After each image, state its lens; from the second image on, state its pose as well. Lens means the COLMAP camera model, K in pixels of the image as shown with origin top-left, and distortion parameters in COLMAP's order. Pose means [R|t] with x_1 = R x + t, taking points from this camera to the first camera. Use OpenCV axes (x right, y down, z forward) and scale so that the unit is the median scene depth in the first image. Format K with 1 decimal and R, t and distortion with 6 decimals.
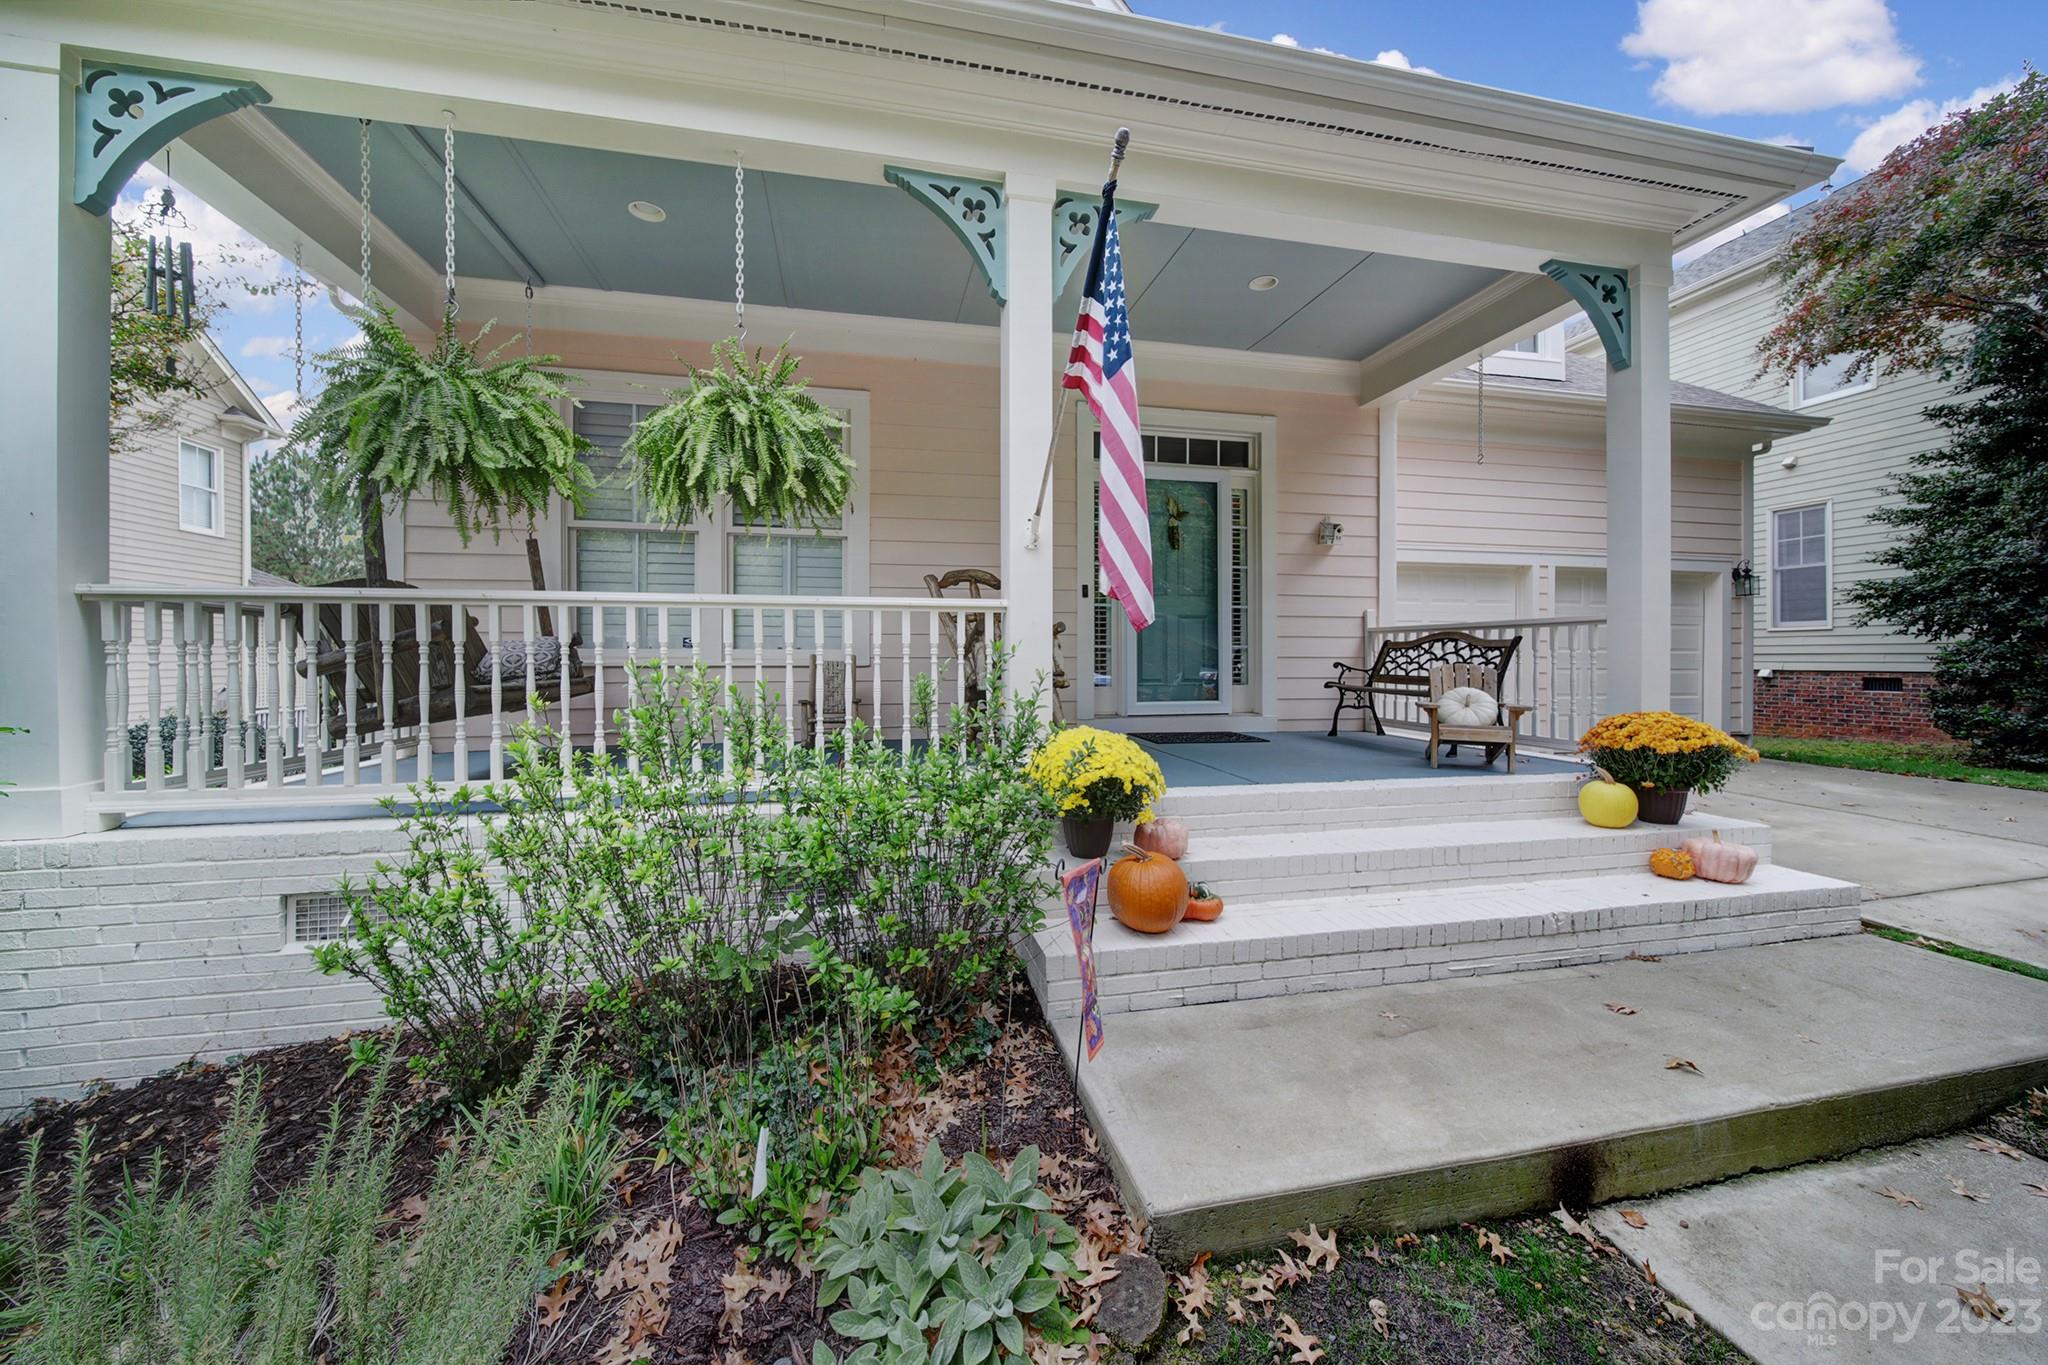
lens RADIAL K [[720.1, 0, 1016.1], [0, 720.1, 669.7], [0, 0, 1]] dist [0.001567, -0.001532]
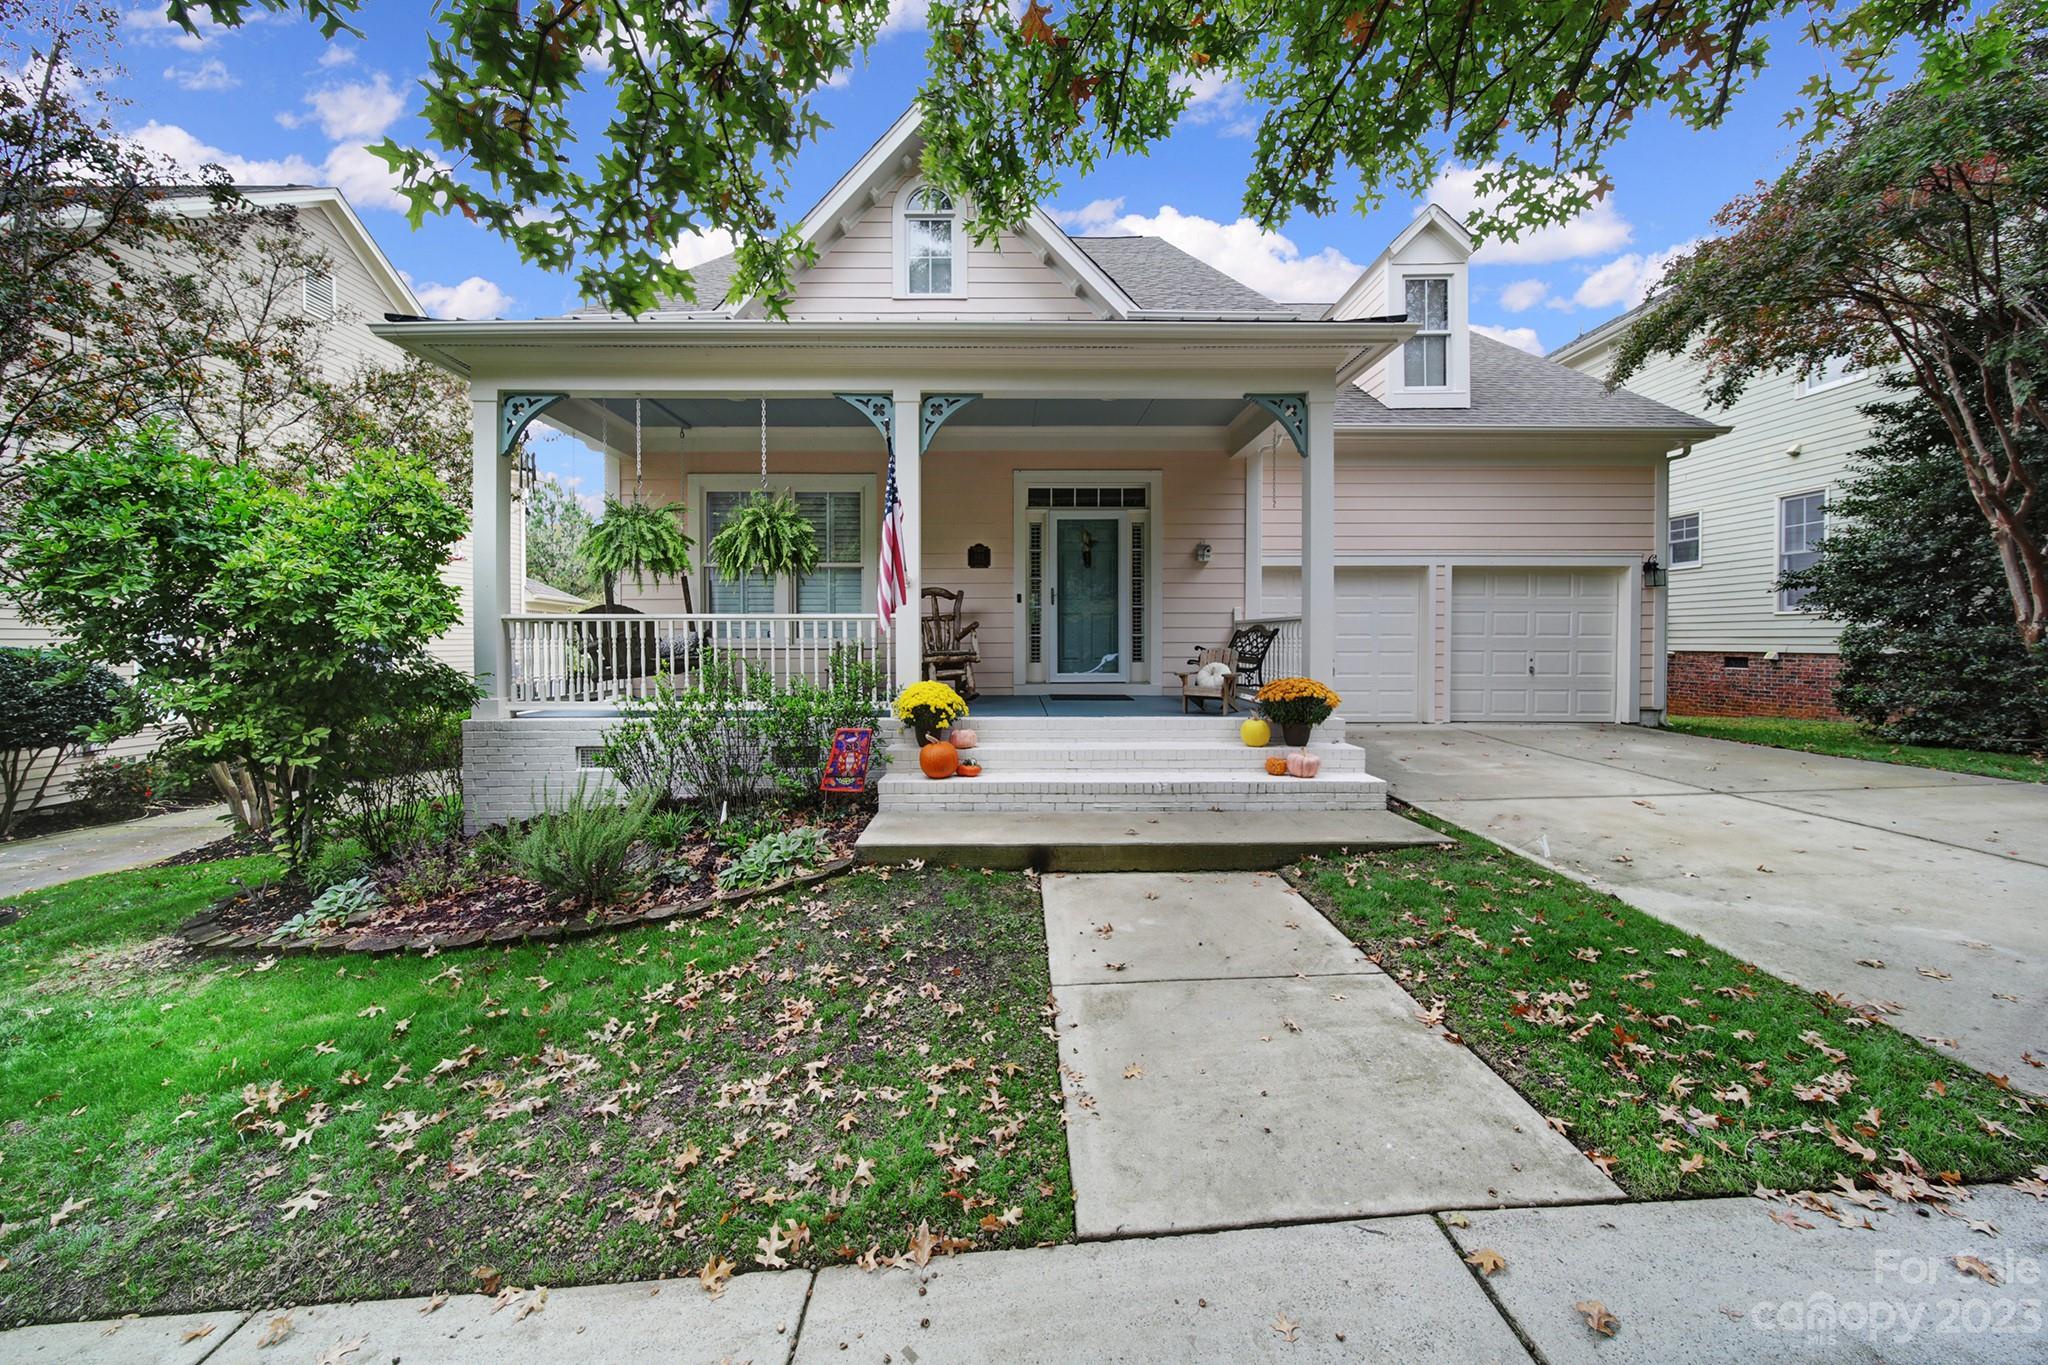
lens RADIAL K [[720.6, 0, 1019.2], [0, 720.6, 669.9], [0, 0, 1]] dist [0.000261, -0.001092]
pose [[0.979512, 0.005846, -0.201302, 0.470256], [-0.000901, 0.999696, 0.024646, 0.001962], [0.201385, -0.023960, 0.979219, -0.545992]]
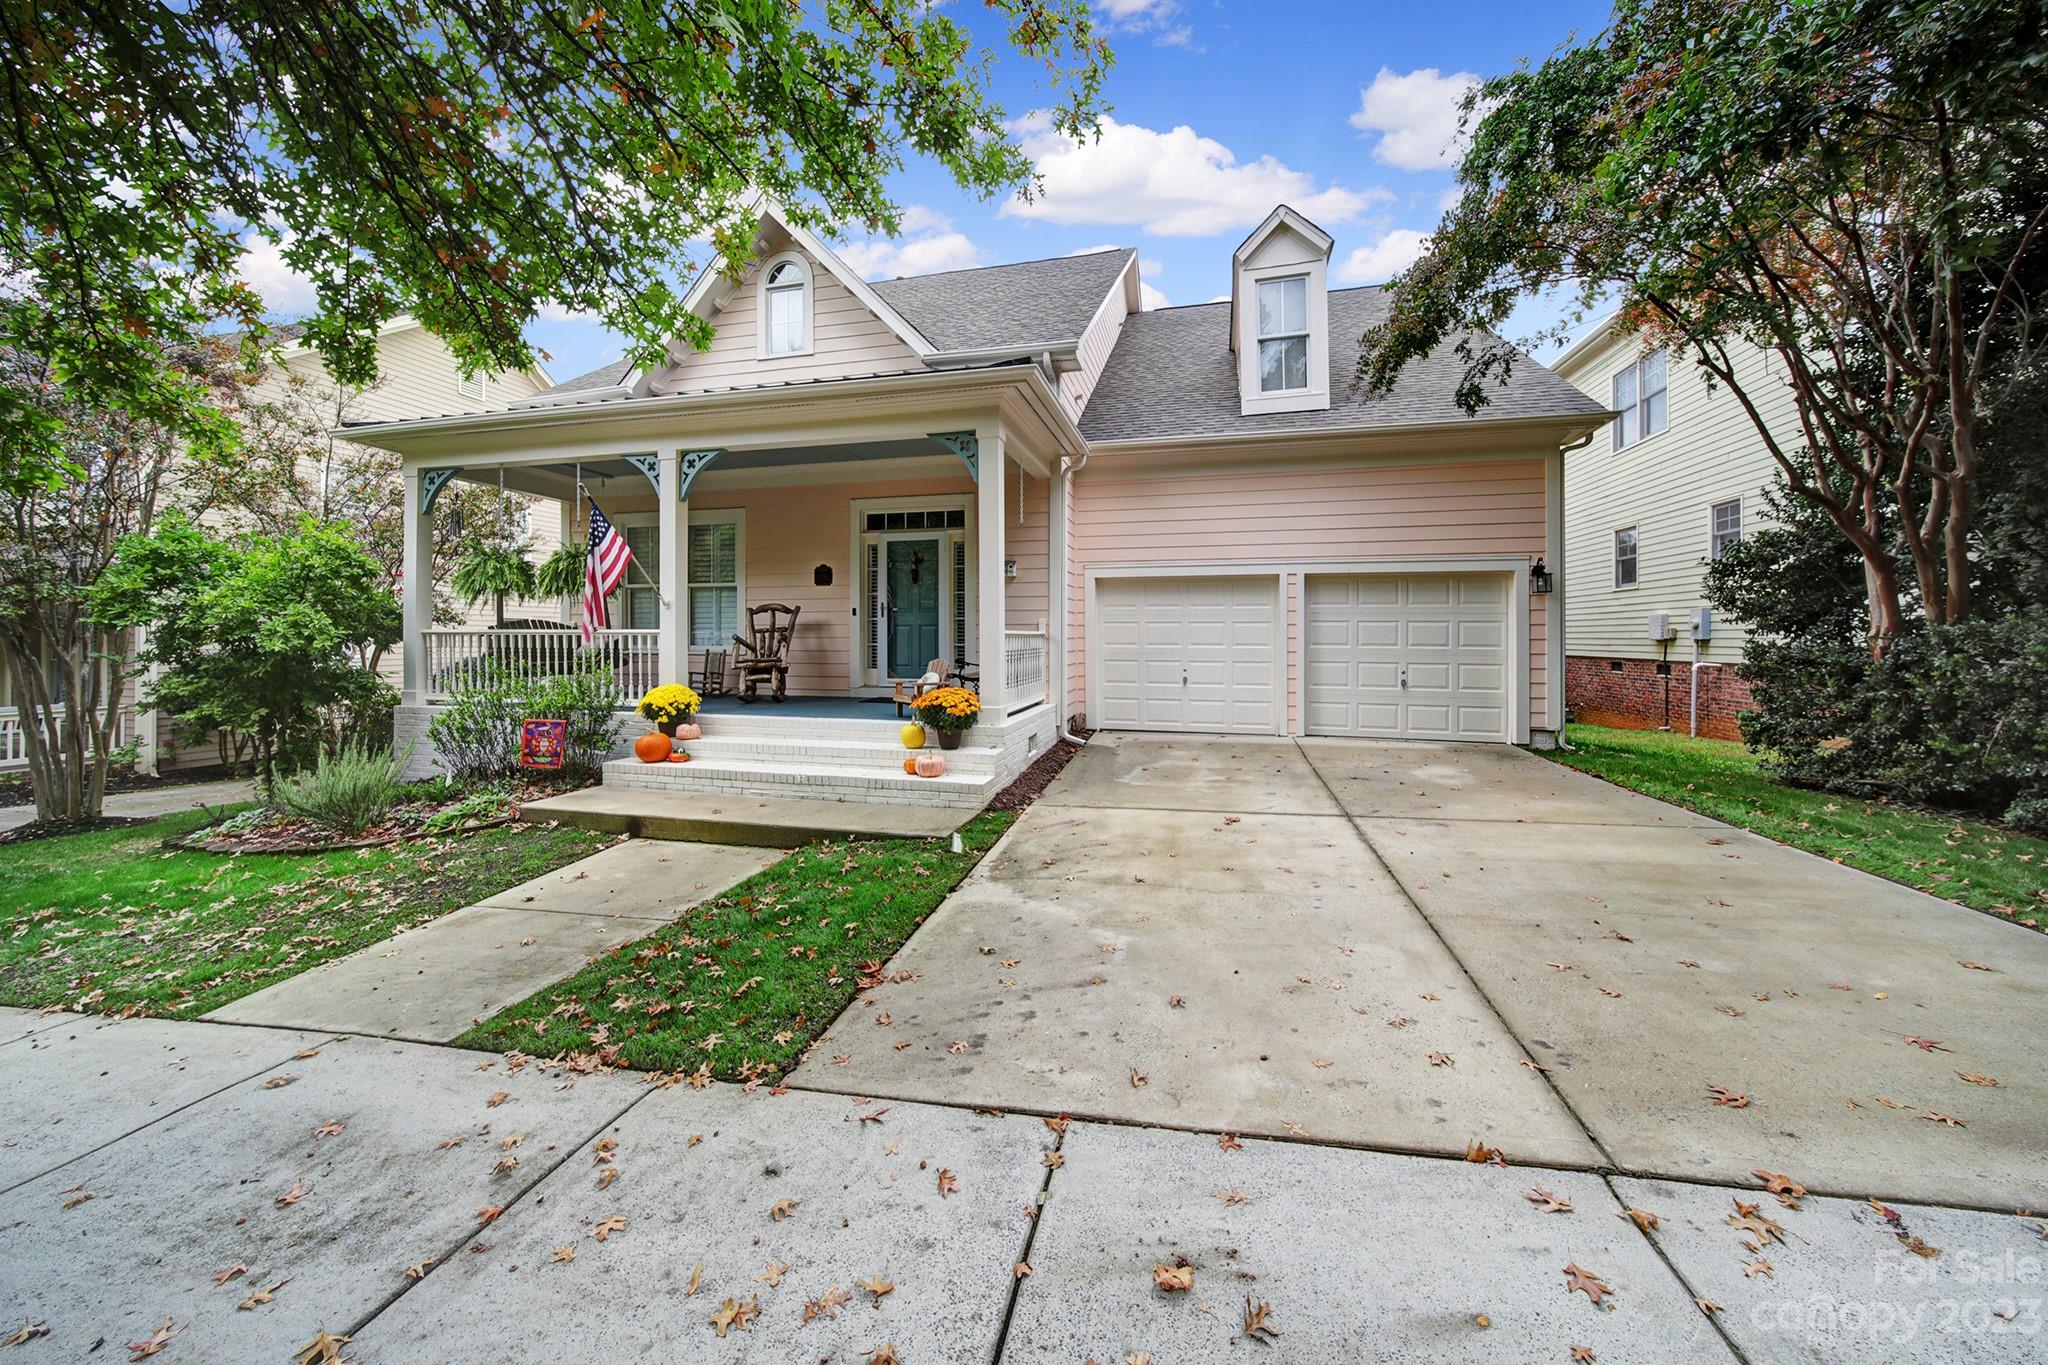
lens RADIAL K [[729.1, 0, 1029.1], [0, 729.1, 659.2], [0, 0, 1]] dist [-0.000996, -0.000233]
pose [[0.896624, 0.014180, -0.442565, 1.448514], [-0.009046, 0.999865, 0.013710, -0.029970], [0.442700, -0.008289, 0.896631, -0.417158]]
